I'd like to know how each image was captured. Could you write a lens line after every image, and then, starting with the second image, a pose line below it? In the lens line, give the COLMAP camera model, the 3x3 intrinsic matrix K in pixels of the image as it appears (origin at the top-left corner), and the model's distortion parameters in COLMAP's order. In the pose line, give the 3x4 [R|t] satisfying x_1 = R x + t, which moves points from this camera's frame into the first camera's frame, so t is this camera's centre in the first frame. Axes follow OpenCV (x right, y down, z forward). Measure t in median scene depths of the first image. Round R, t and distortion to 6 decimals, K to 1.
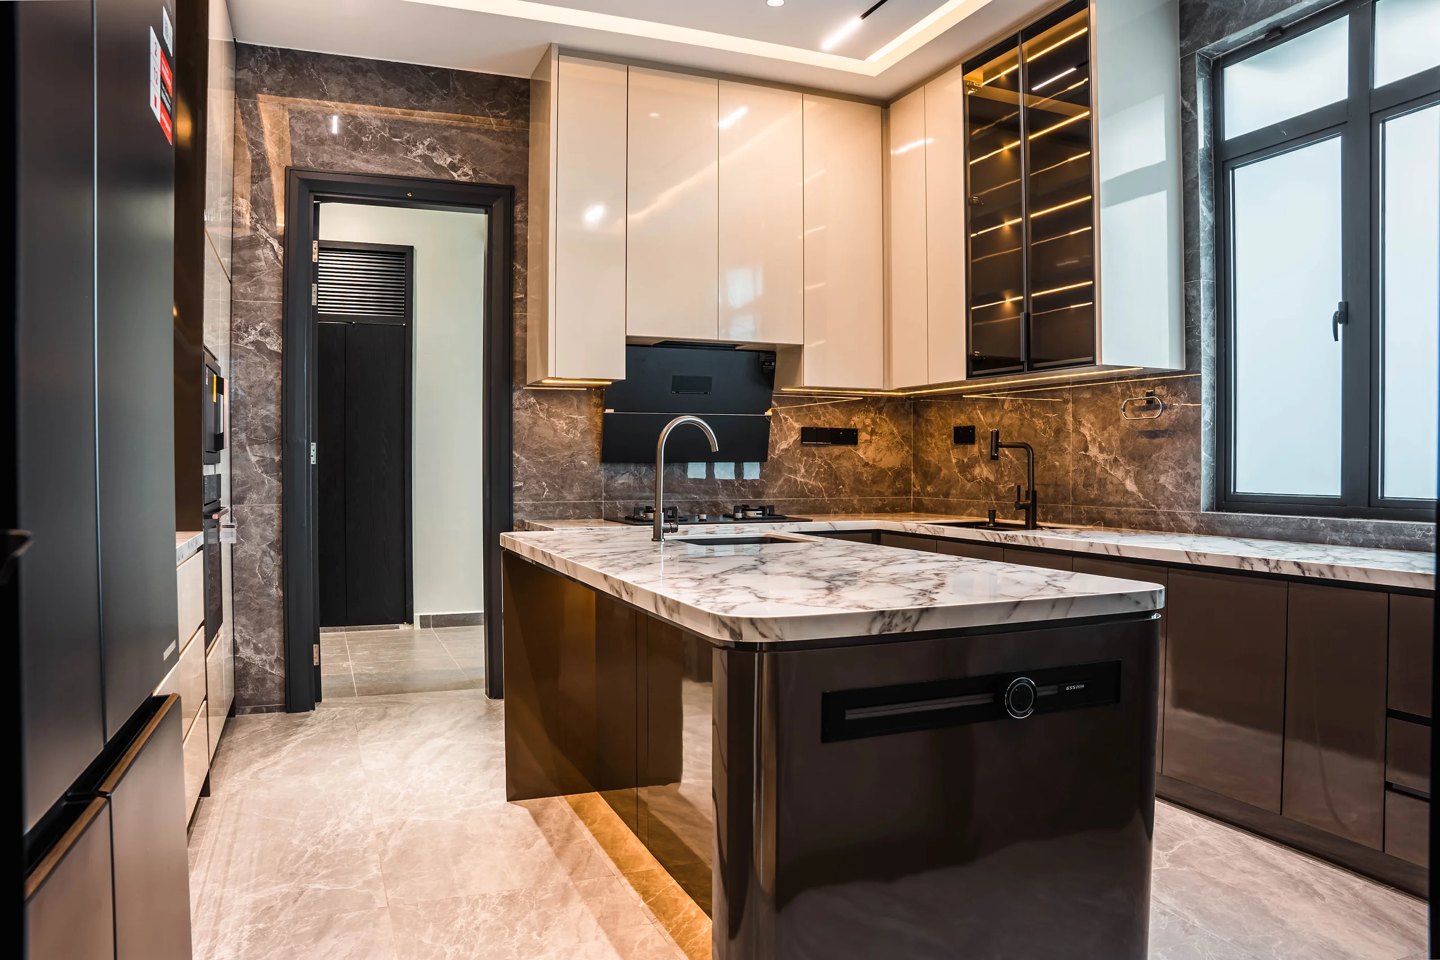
lens RADIAL K [[1024.3, 0, 721.2], [0, 1024.3, 472.6], [0, 0, 1]] dist [-0.001011, 0.016279]
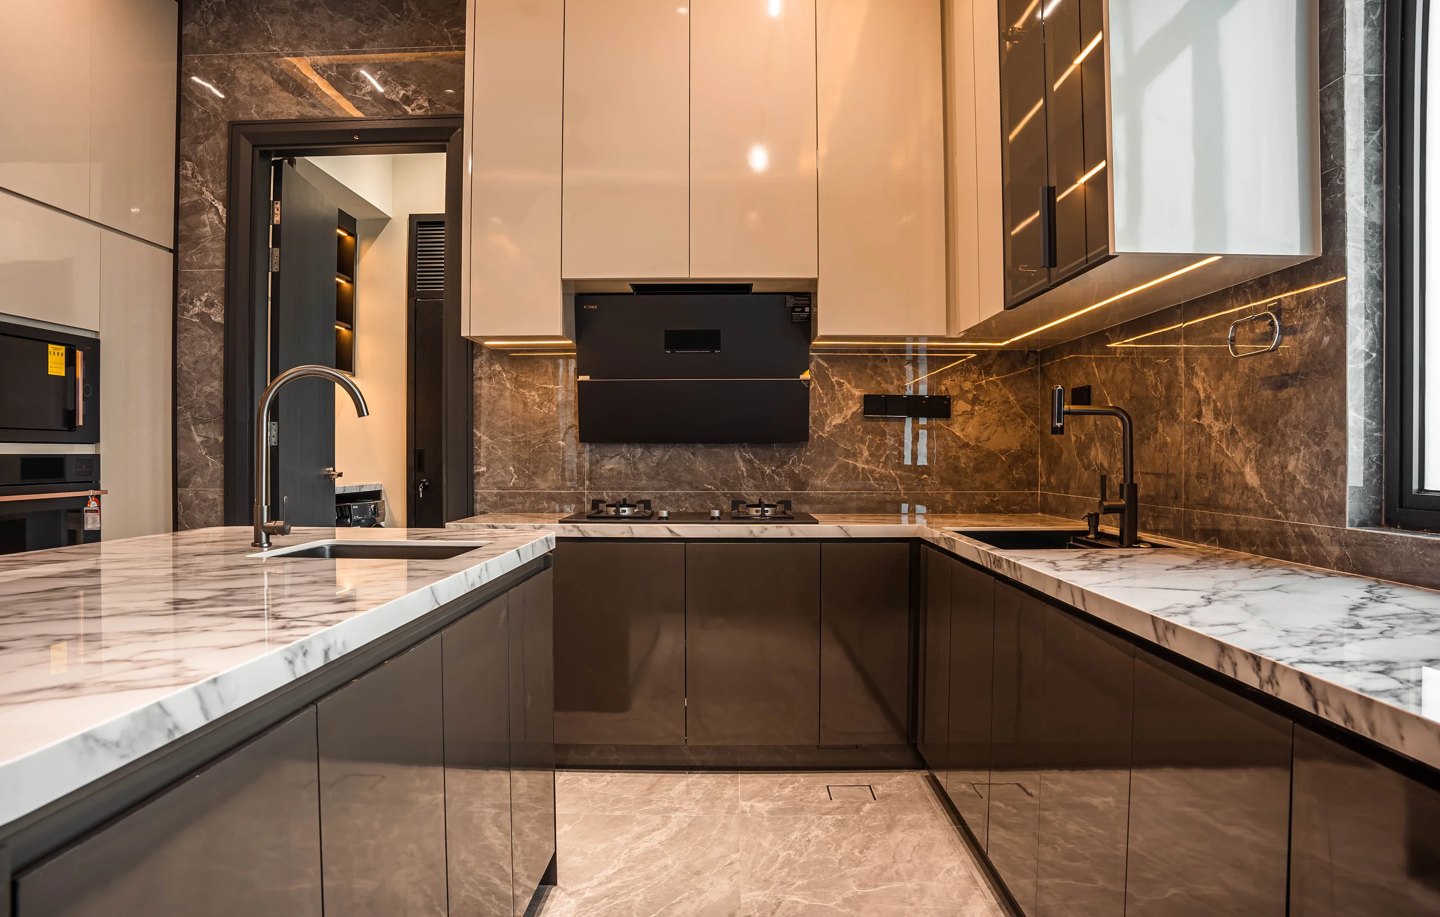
lens RADIAL K [[983.7, 0, 716.6], [0, 983.7, 461.9], [0, 0, 1]] dist [-0.045571, 0.027324]
pose [[0.918002, 0.002665, -0.396566, 0.312706], [-0.003046, 0.999995, -0.000332, 0.005552], [0.396563, 0.001513, 0.918006, 0.361909]]
